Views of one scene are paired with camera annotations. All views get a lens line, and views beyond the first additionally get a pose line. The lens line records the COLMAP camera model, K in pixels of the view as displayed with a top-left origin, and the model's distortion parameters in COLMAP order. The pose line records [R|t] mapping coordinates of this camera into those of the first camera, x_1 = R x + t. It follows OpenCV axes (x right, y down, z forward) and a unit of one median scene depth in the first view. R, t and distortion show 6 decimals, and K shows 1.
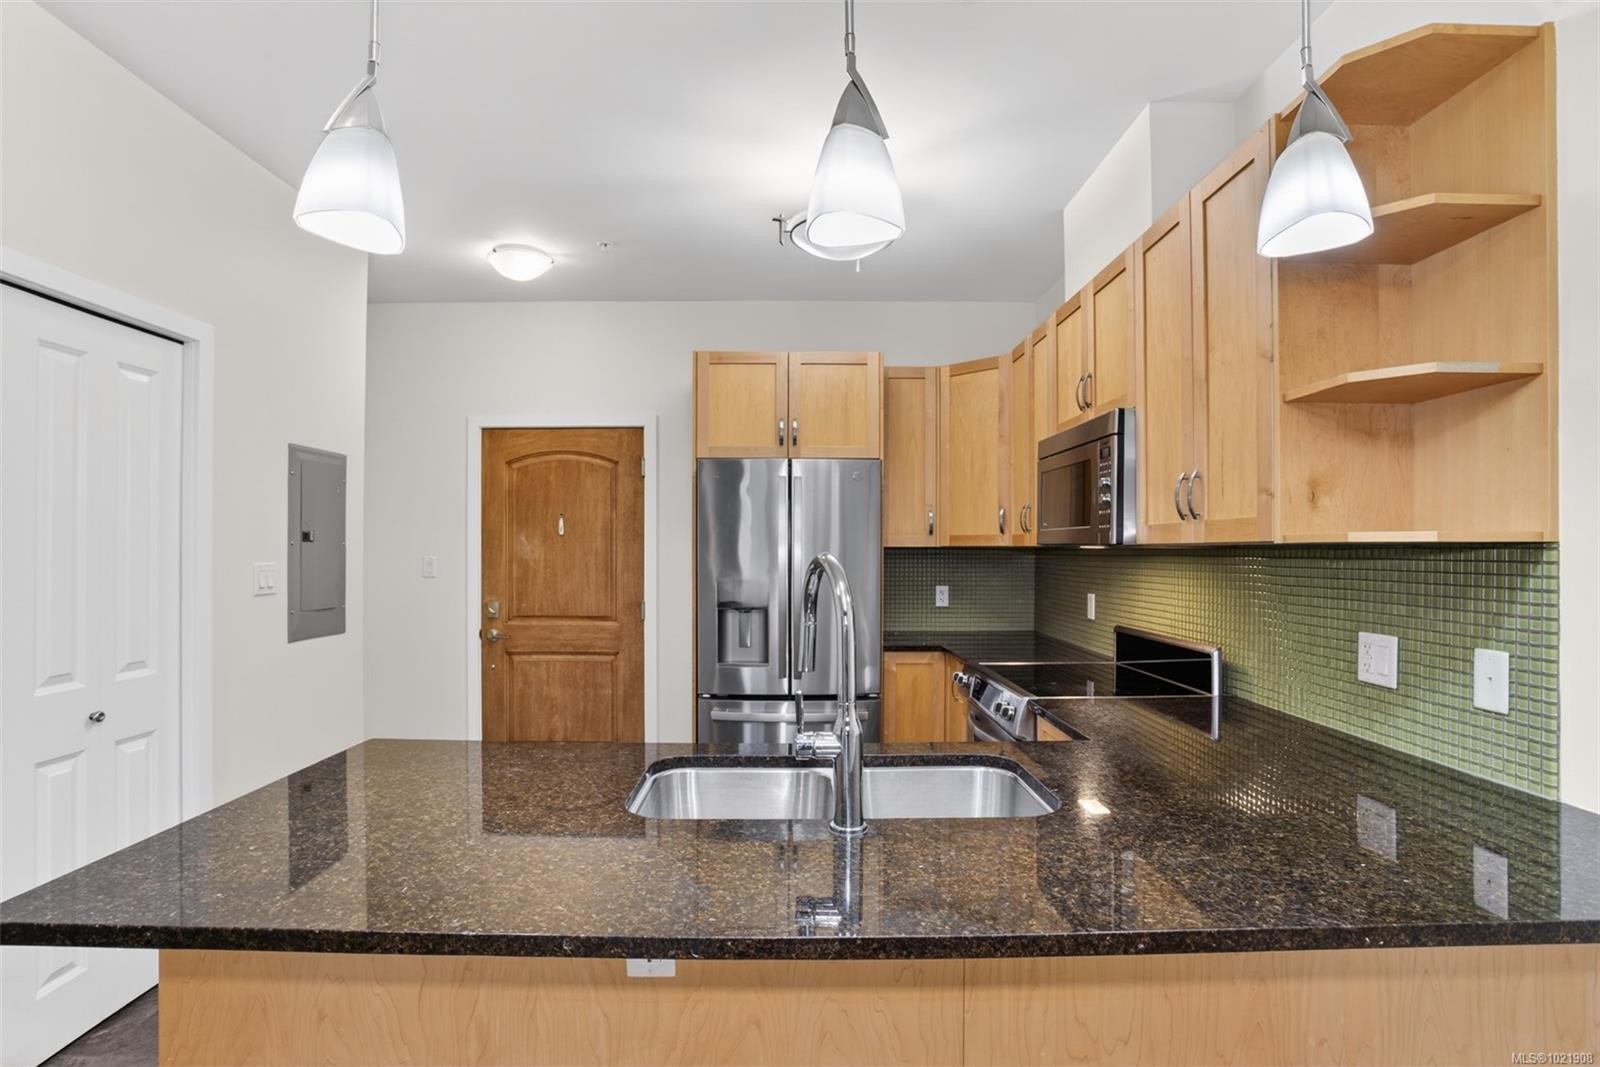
lens RADIAL K [[782.7, 0, 791.3], [0, 782.7, 548.0], [0, 0, 1]] dist [-0.078886, 0.030591]
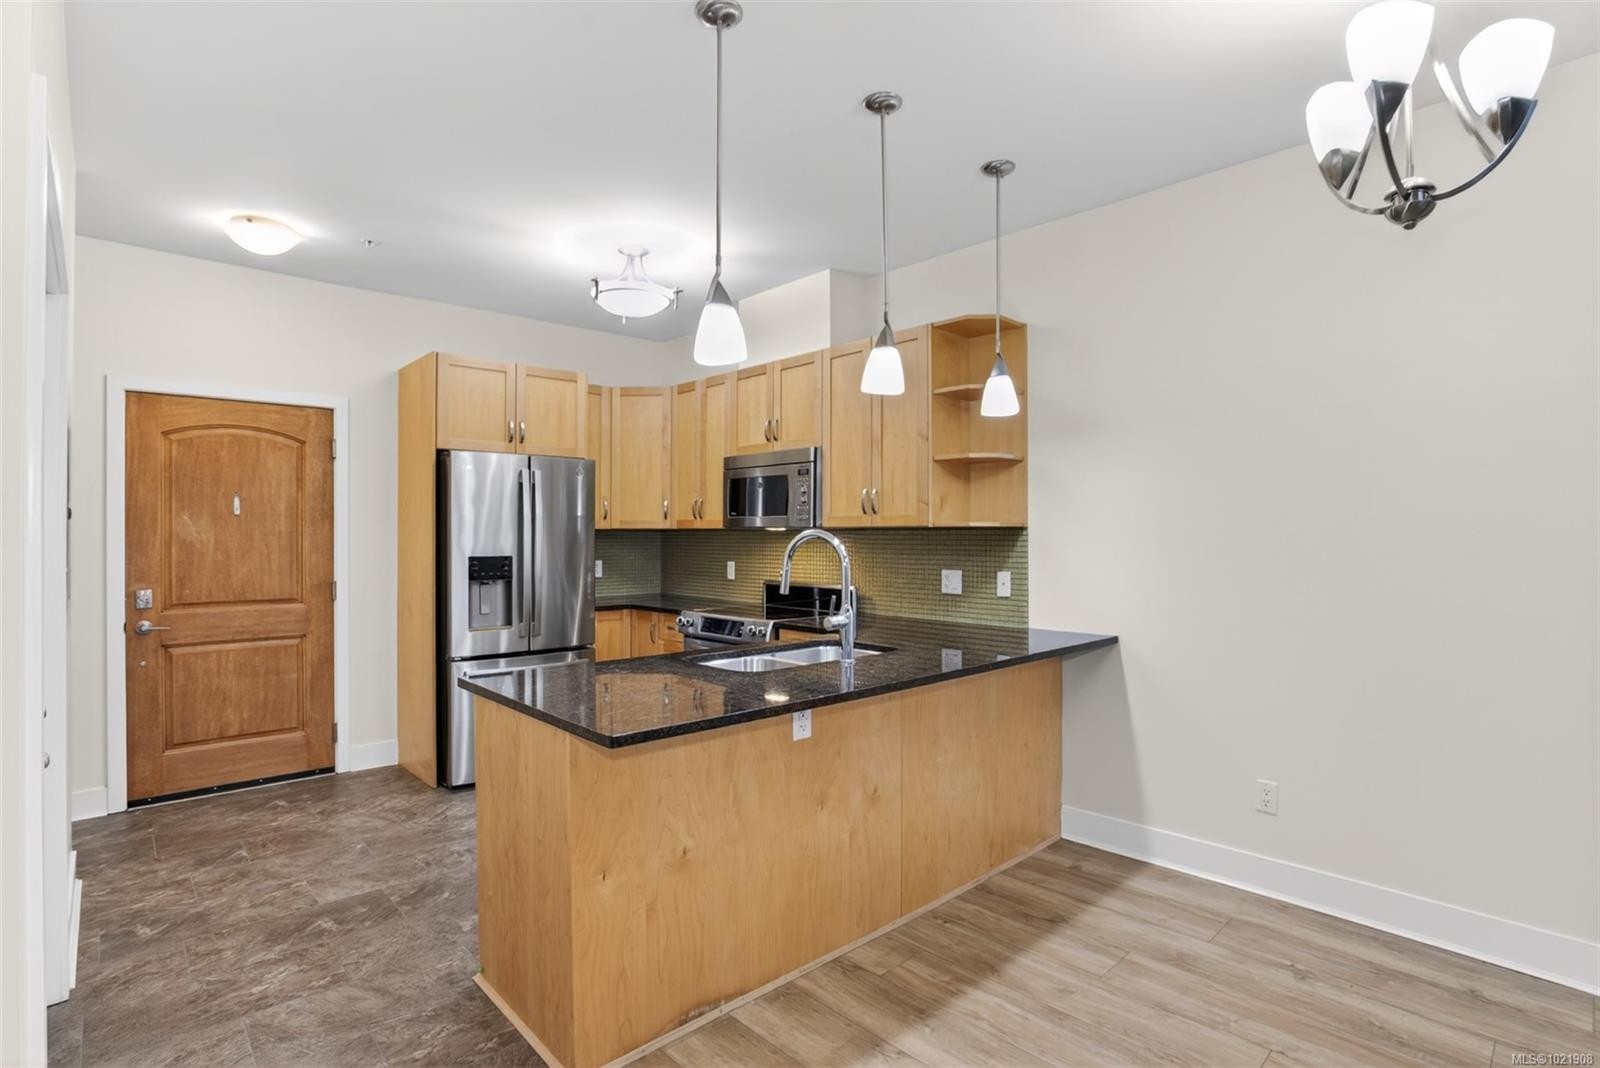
lens RADIAL K [[794.1, 0, 796.5], [0, 794.1, 537.1], [0, 0, 1]] dist [-0.079524, 0.040964]
pose [[0.737956, -0.002696, 0.674843, -0.460205], [-0.001377, 0.999984, 0.005501, 0.004284], [-0.674847, -0.004988, 0.737941, -0.154171]]
